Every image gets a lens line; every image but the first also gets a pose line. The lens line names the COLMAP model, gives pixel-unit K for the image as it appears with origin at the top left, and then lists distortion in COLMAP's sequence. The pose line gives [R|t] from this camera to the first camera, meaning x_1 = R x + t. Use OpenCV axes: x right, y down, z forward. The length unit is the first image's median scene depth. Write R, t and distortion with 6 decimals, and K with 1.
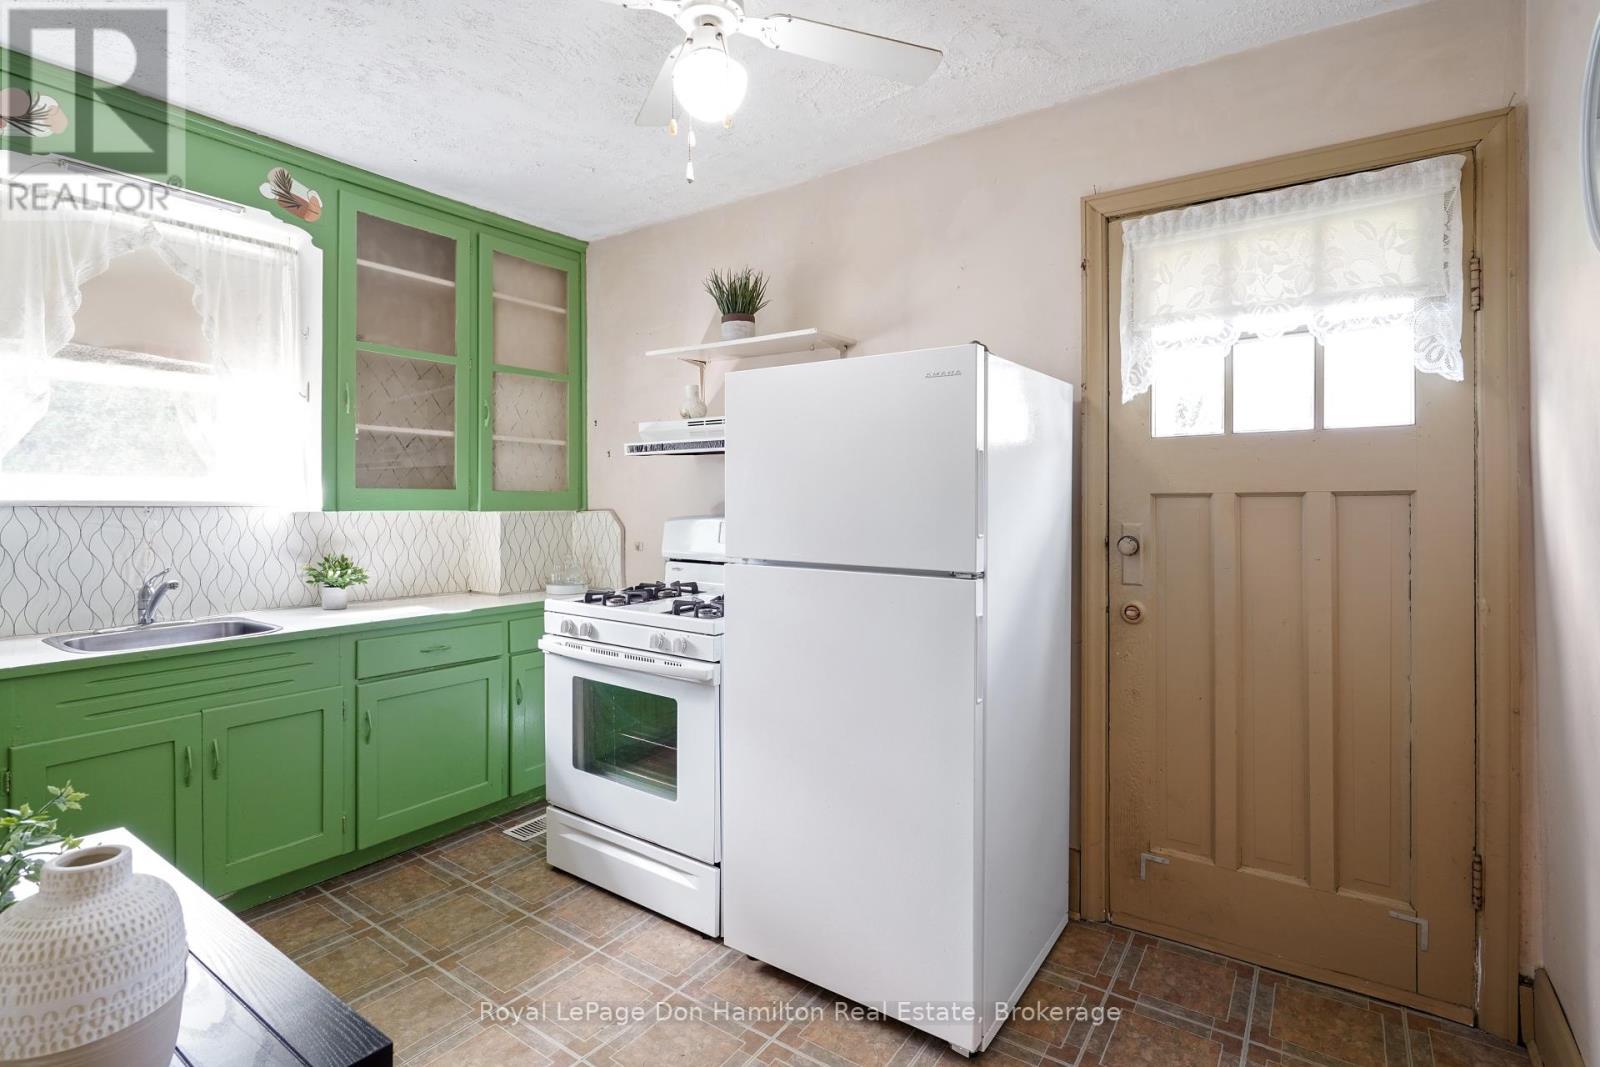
lens RADIAL K [[773.6, 0, 810.6], [0, 773.6, 498.7], [0, 0, 1]] dist [-0.011130, 0.007071]
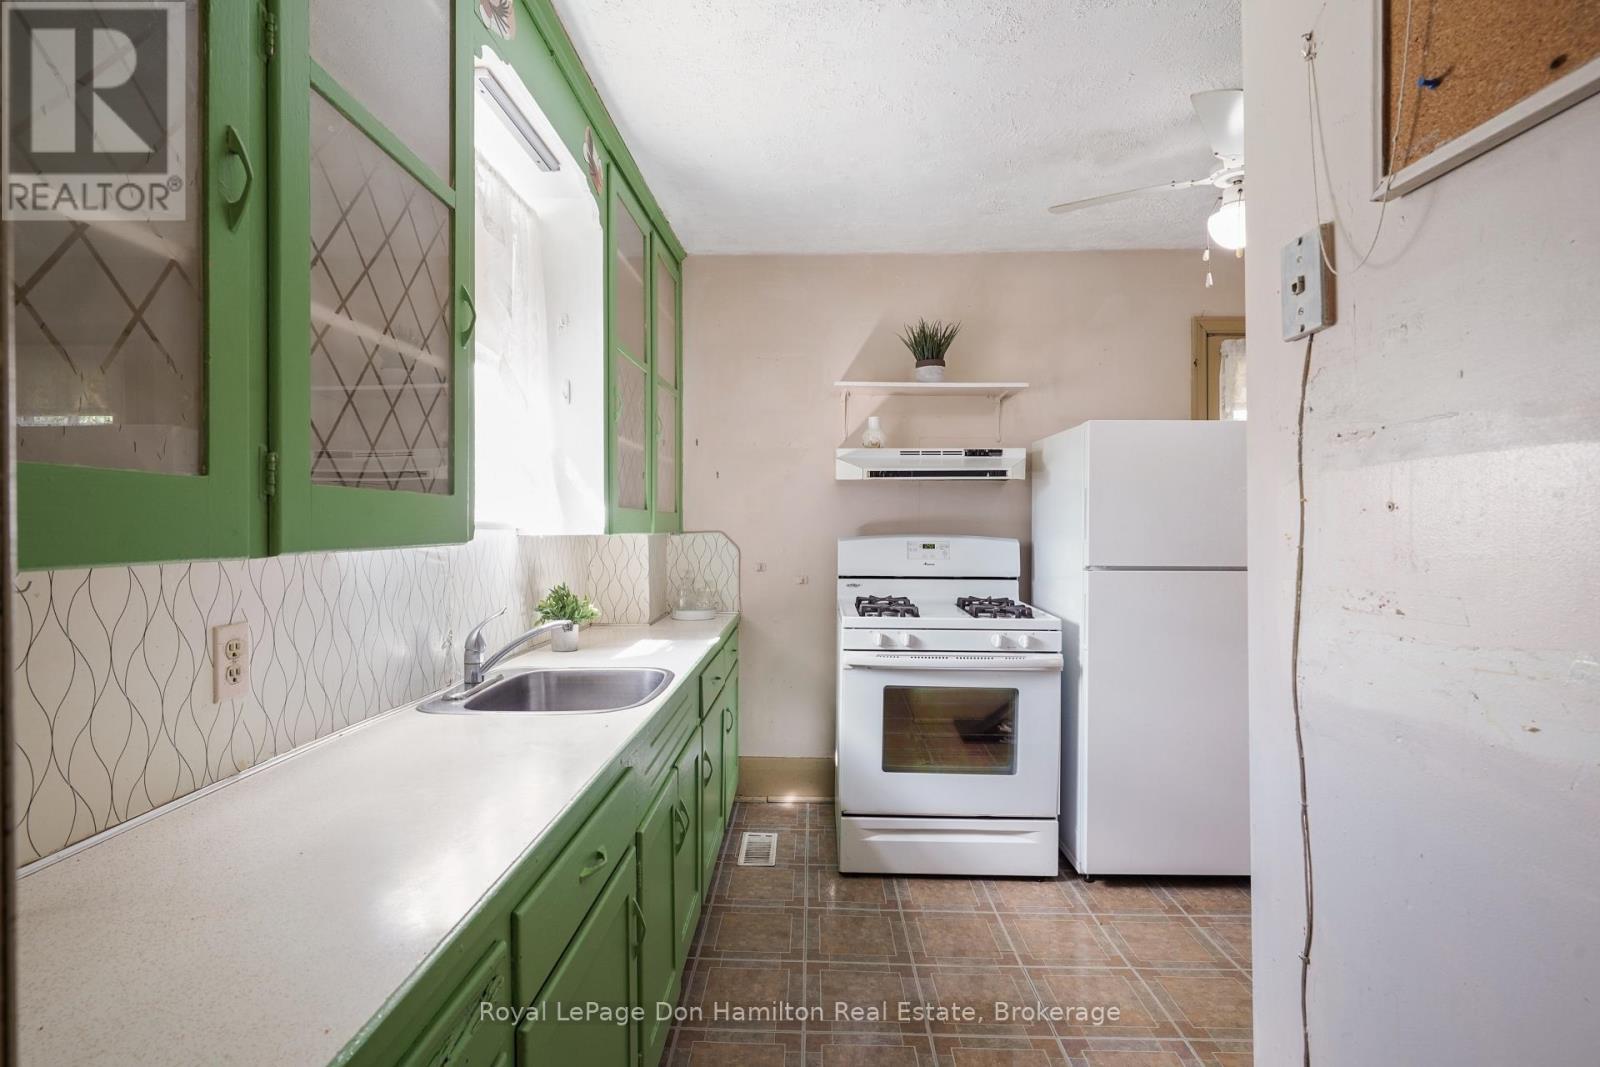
lens RADIAL K [[773.6, 0, 761.5], [0, 773.6, 527.0], [0, 0, 1]] dist [-0.011130, 0.007071]
pose [[0.831776, -0.004724, 0.555092, -1.056244], [-0.002470, 0.999922, 0.012210, -0.004223], [-0.555106, -0.011528, 0.831699, 0.210823]]
